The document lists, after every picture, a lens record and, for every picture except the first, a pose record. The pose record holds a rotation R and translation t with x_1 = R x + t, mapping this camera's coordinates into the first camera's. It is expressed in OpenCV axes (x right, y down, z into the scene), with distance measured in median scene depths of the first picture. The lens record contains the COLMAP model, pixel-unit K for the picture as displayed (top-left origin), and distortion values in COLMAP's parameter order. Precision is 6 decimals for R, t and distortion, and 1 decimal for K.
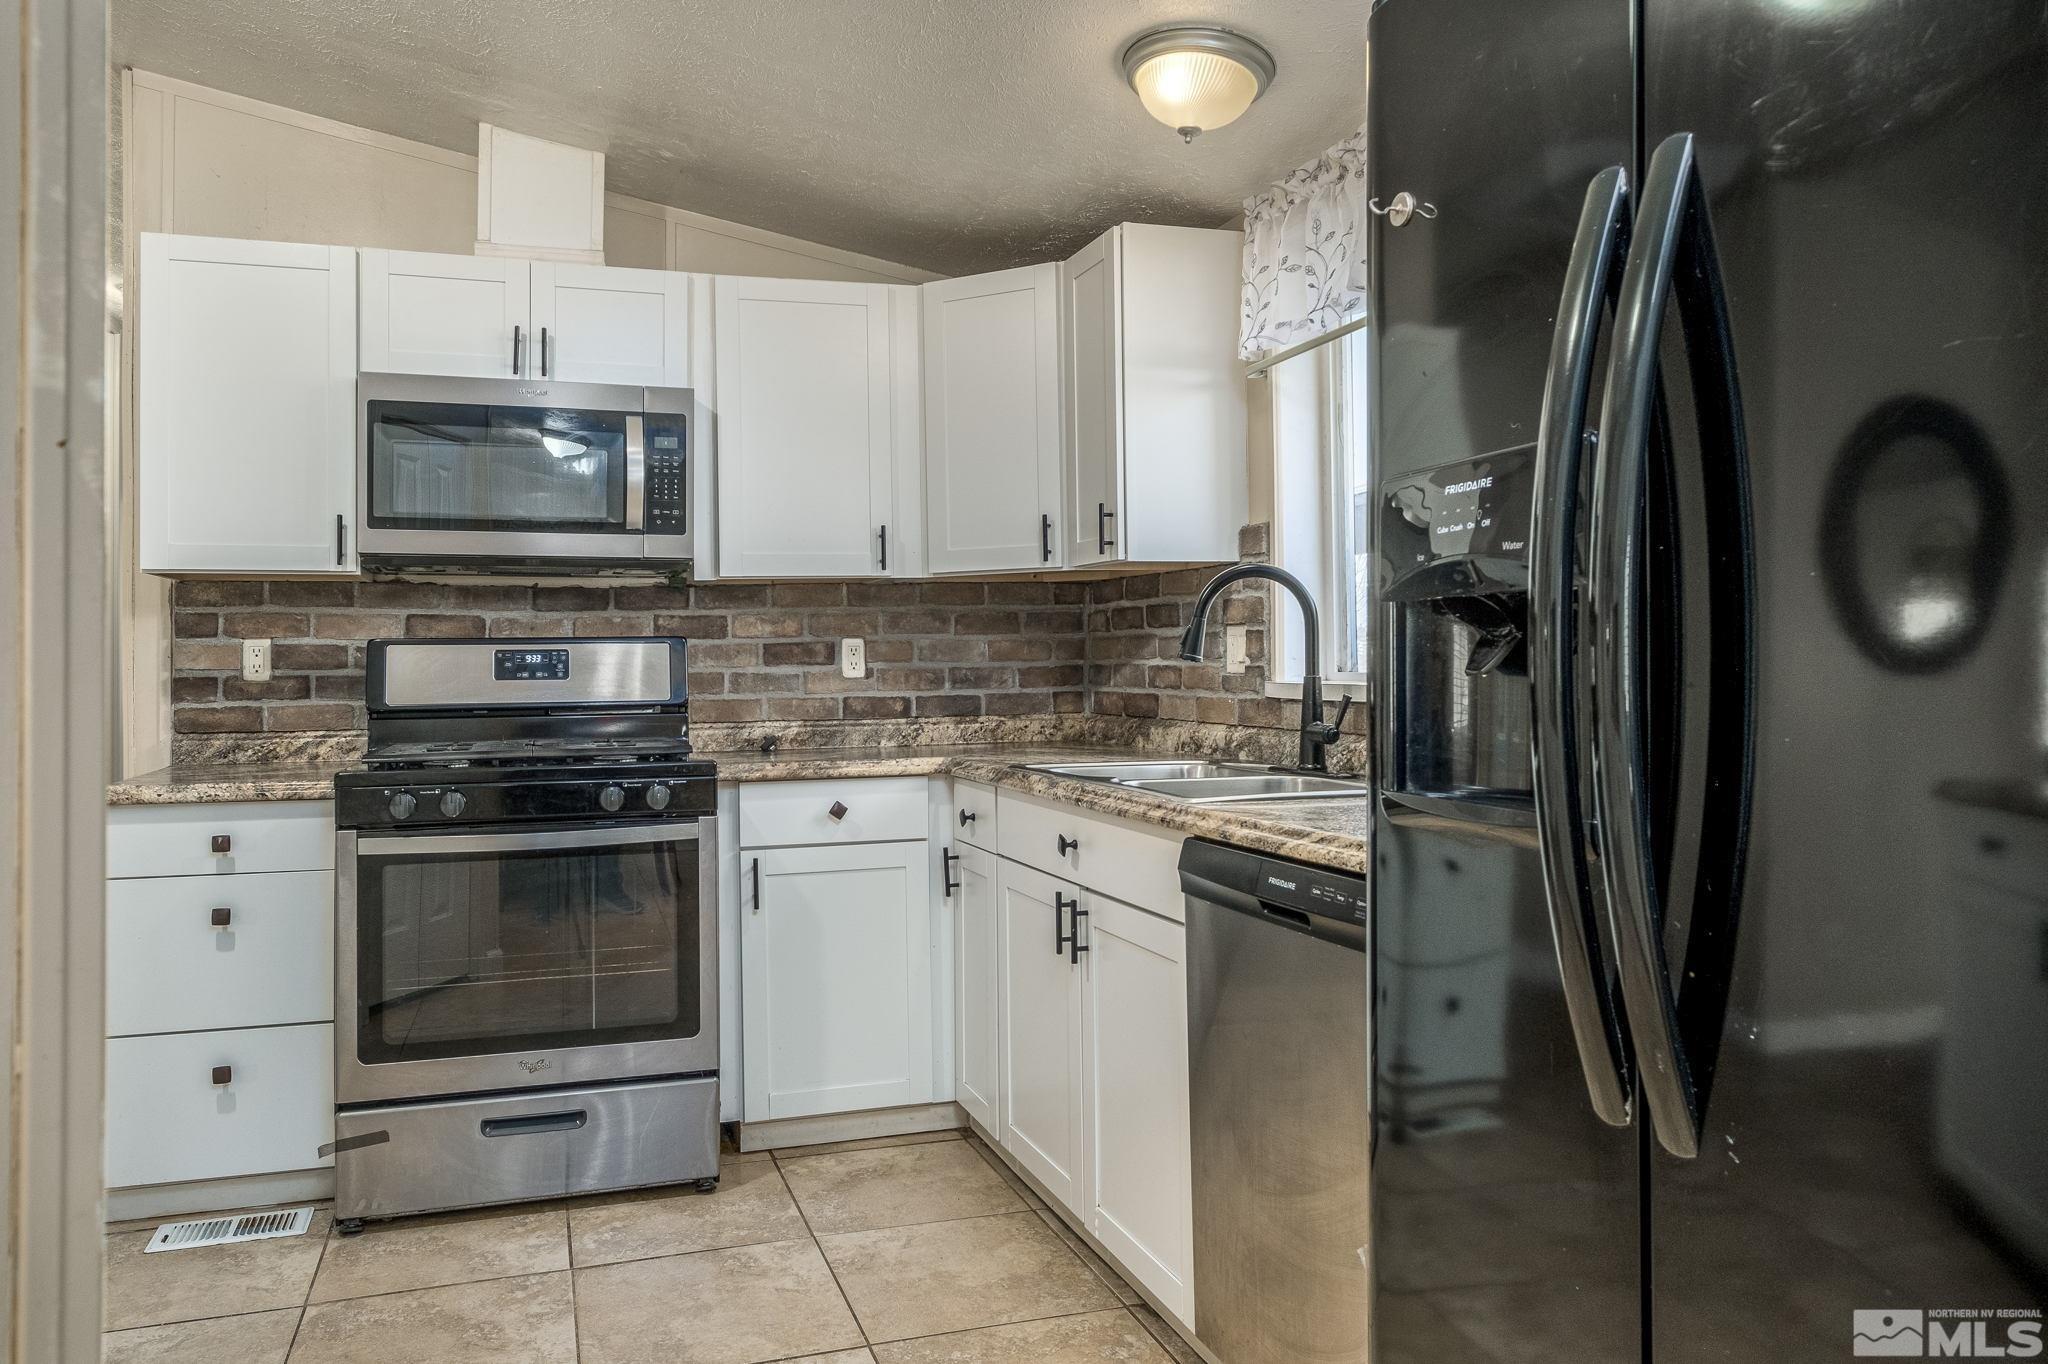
lens RADIAL K [[1373.3, 0, 958.1], [0, 1373.3, 661.6], [0, 0, 1]] dist [-0.006626, 0.005033]
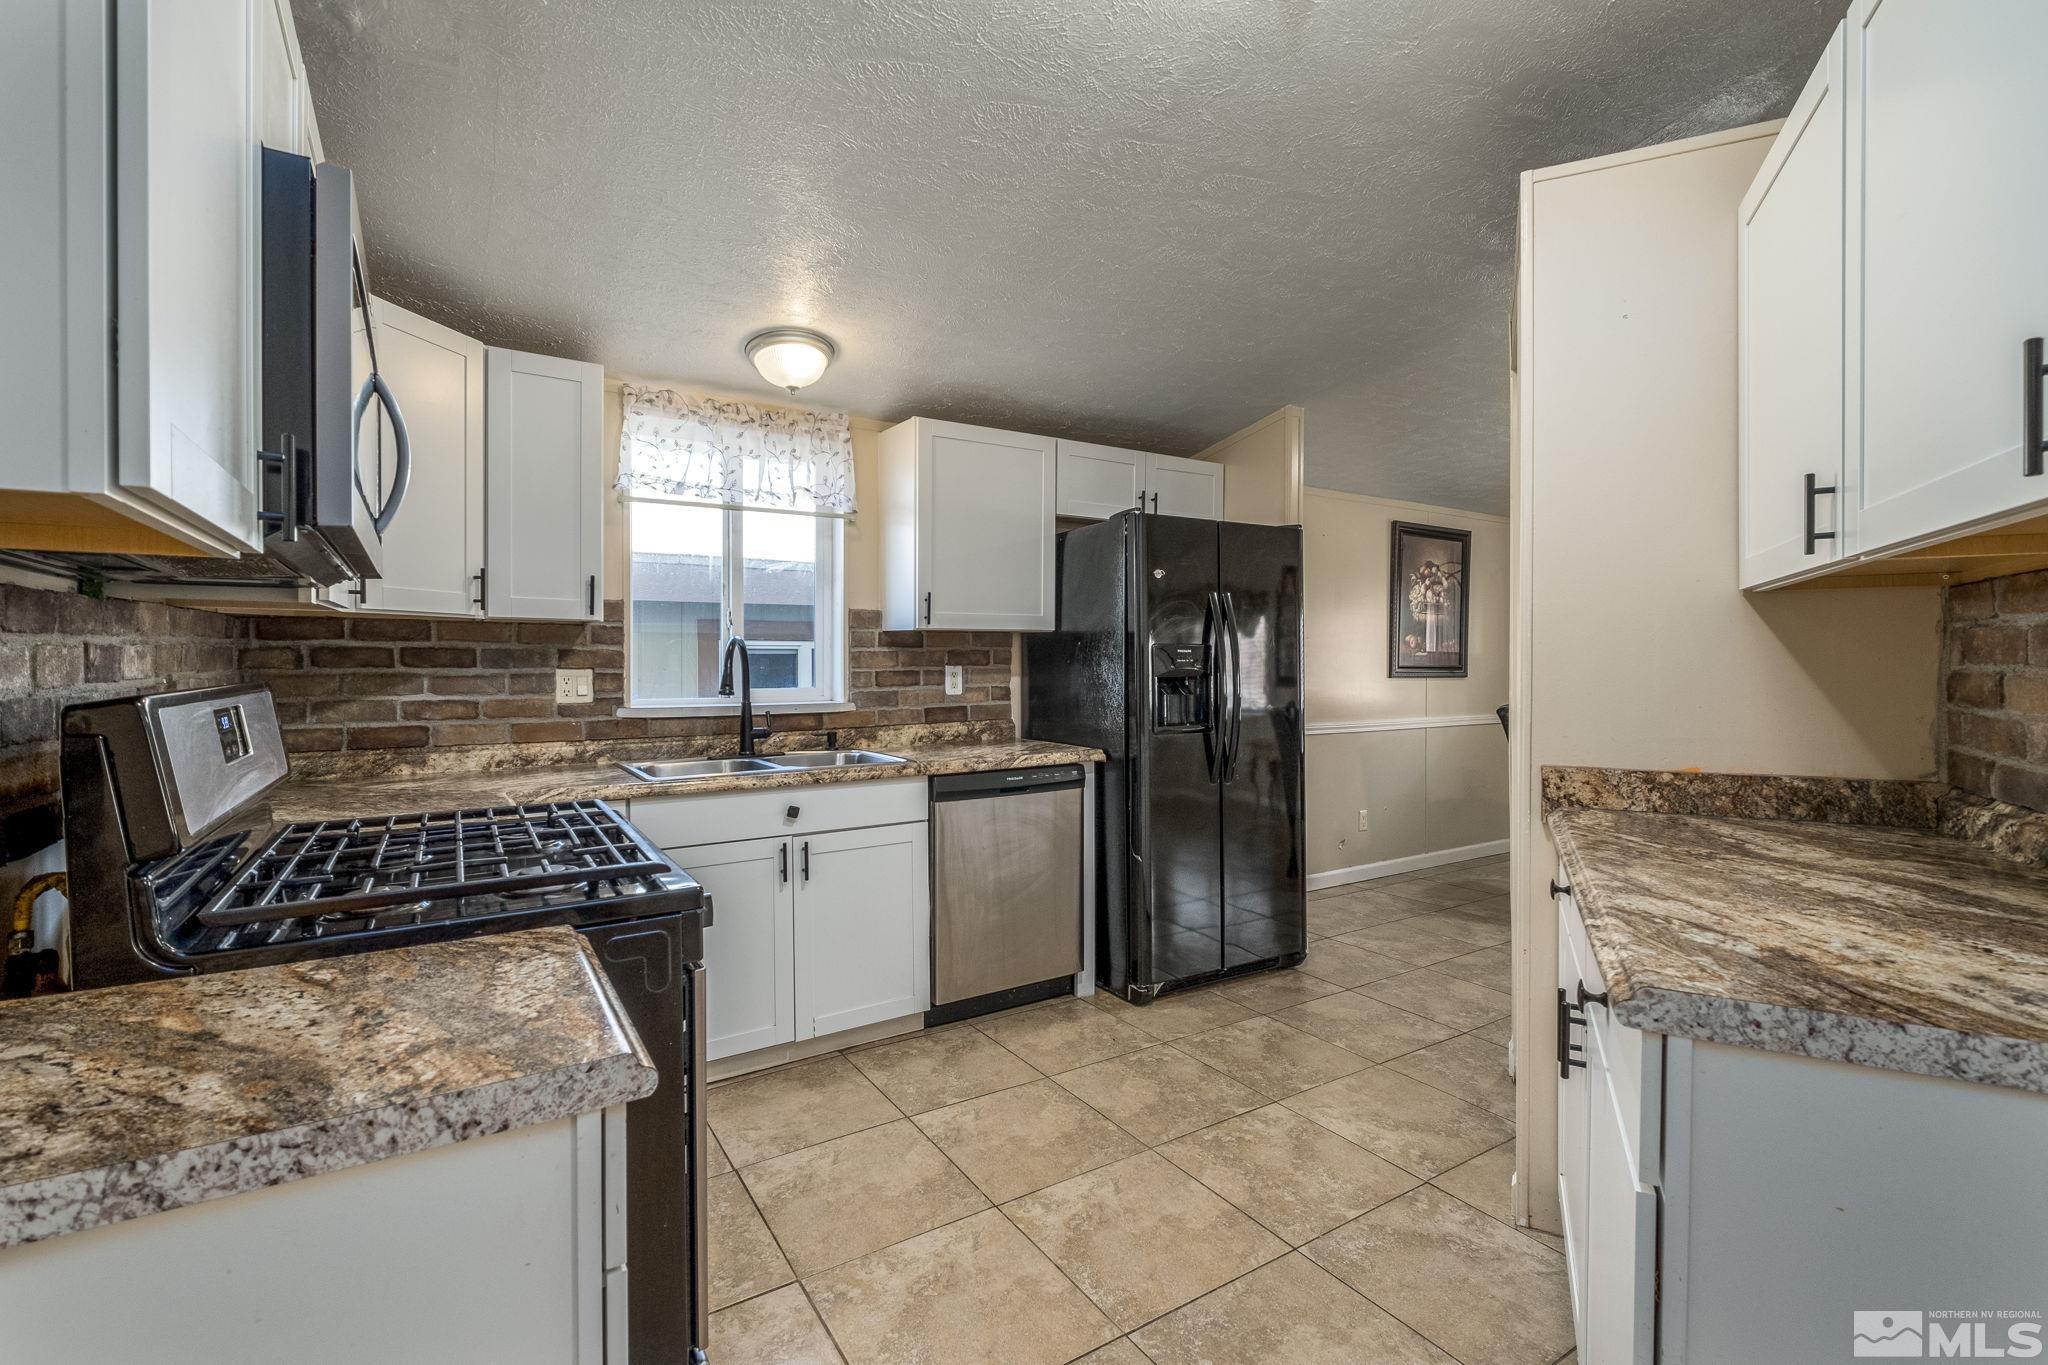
lens RADIAL K [[914.2, 0, 1019.2], [0, 914.2, 677.5], [0, 0, 1]] dist [0.004044, -0.005241]
pose [[-0.278841, -0.009237, 0.960293, -0.798117], [-0.001043, 0.999956, 0.009316, -0.026284], [-0.960337, 0.001596, -0.278839, 0.815845]]
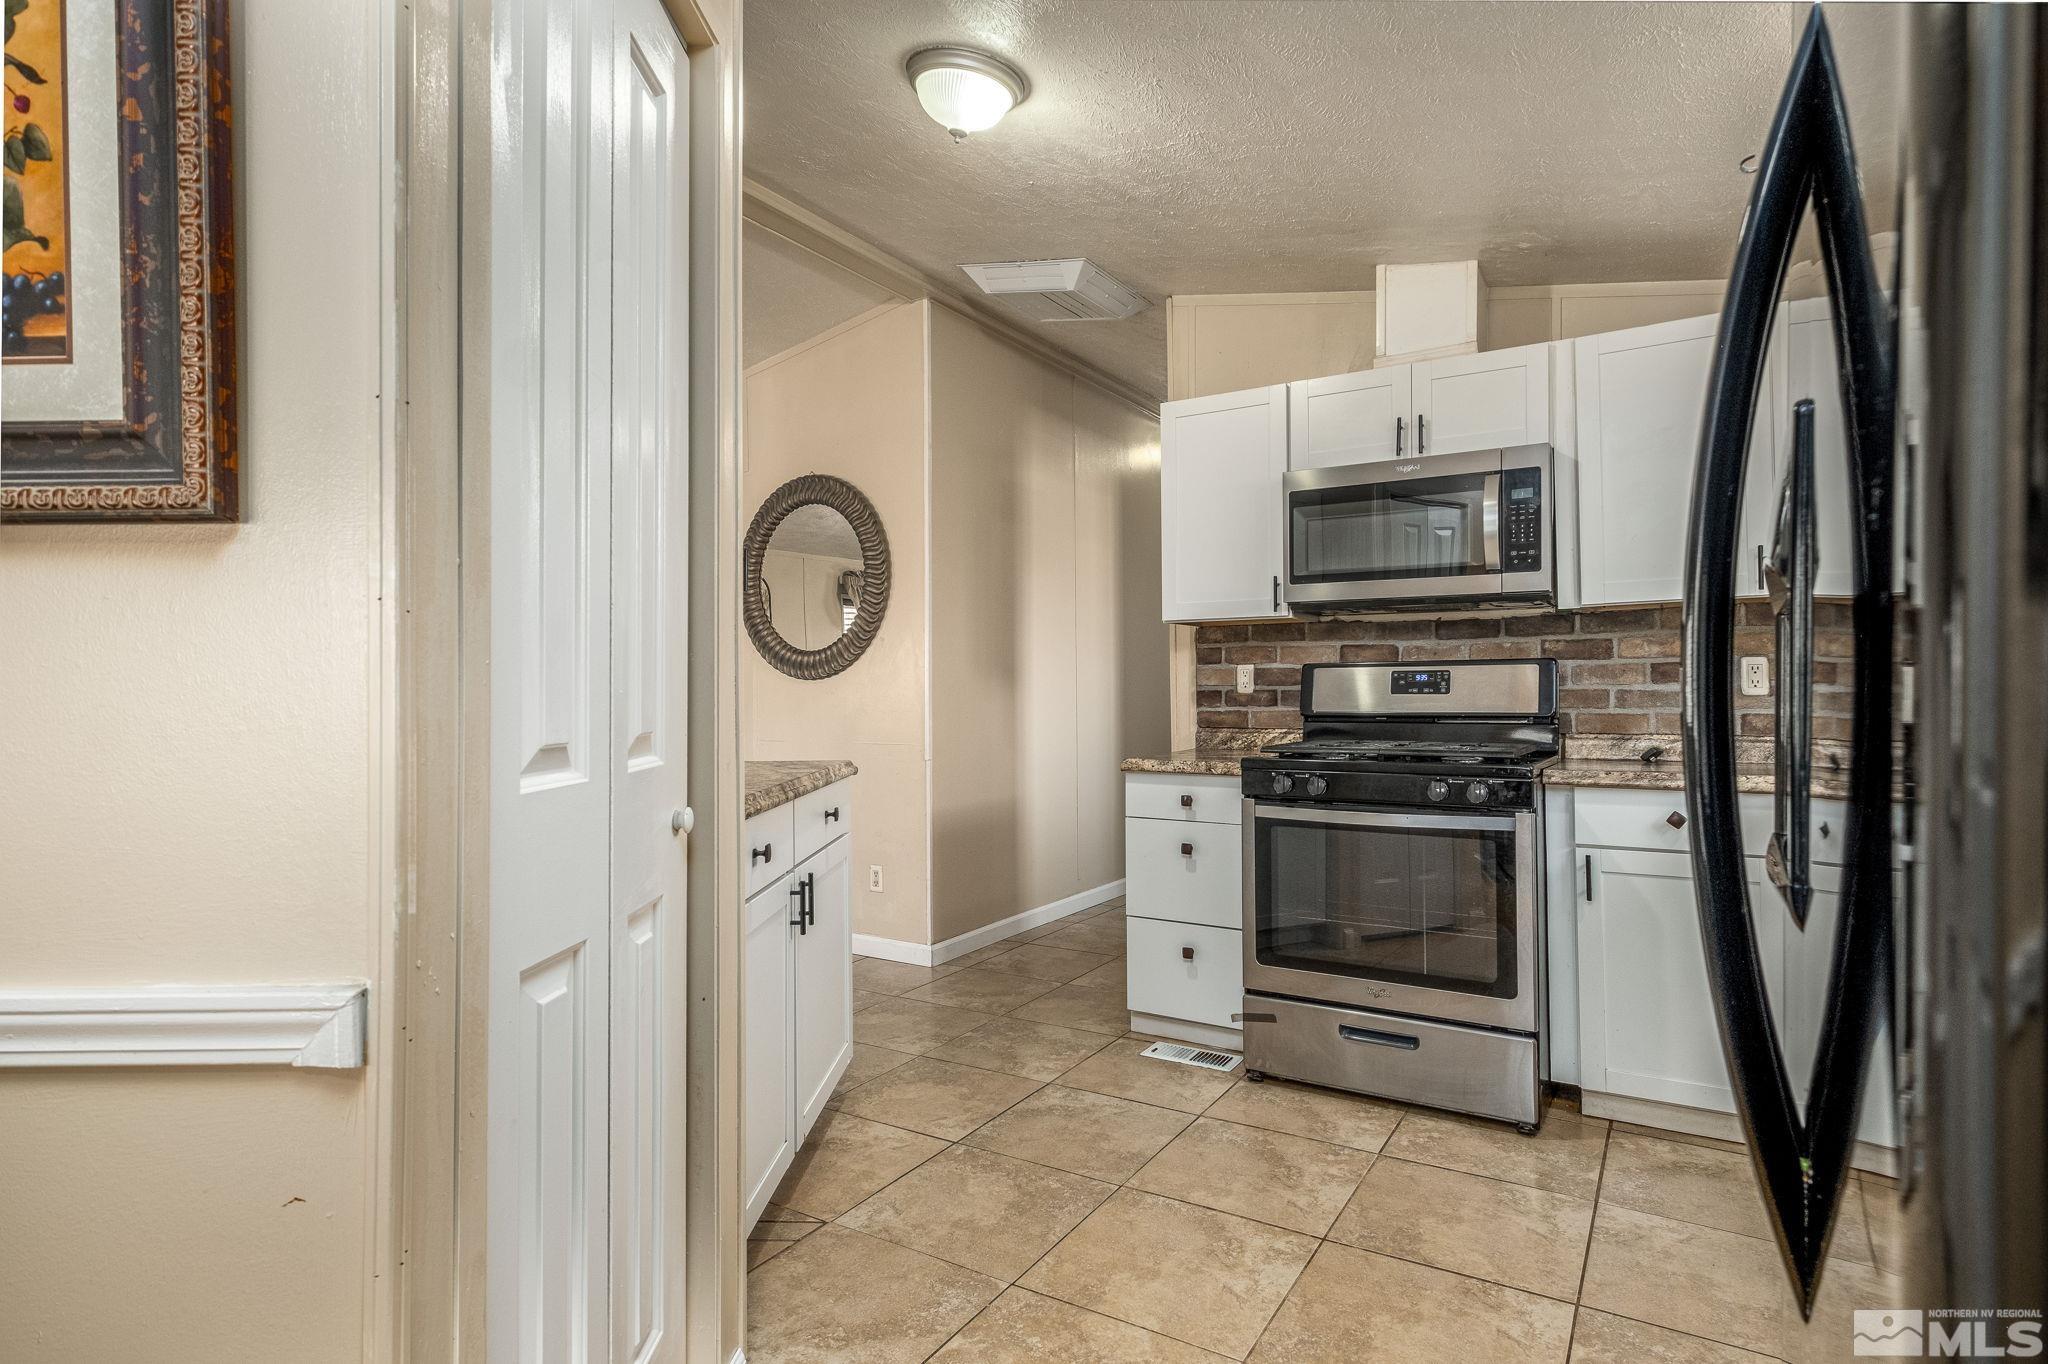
lens RADIAL K [[1064.2, 0, 1008.5], [0, 1064.2, 694.3], [0, 0, 1]] dist [-0.000647, -0.000962]
pose [[0.653467, 0.009623, -0.756894, 0.190108], [0.002145, 0.999892, 0.014564, -0.002042], [0.756952, -0.011141, 0.653376, 0.072044]]
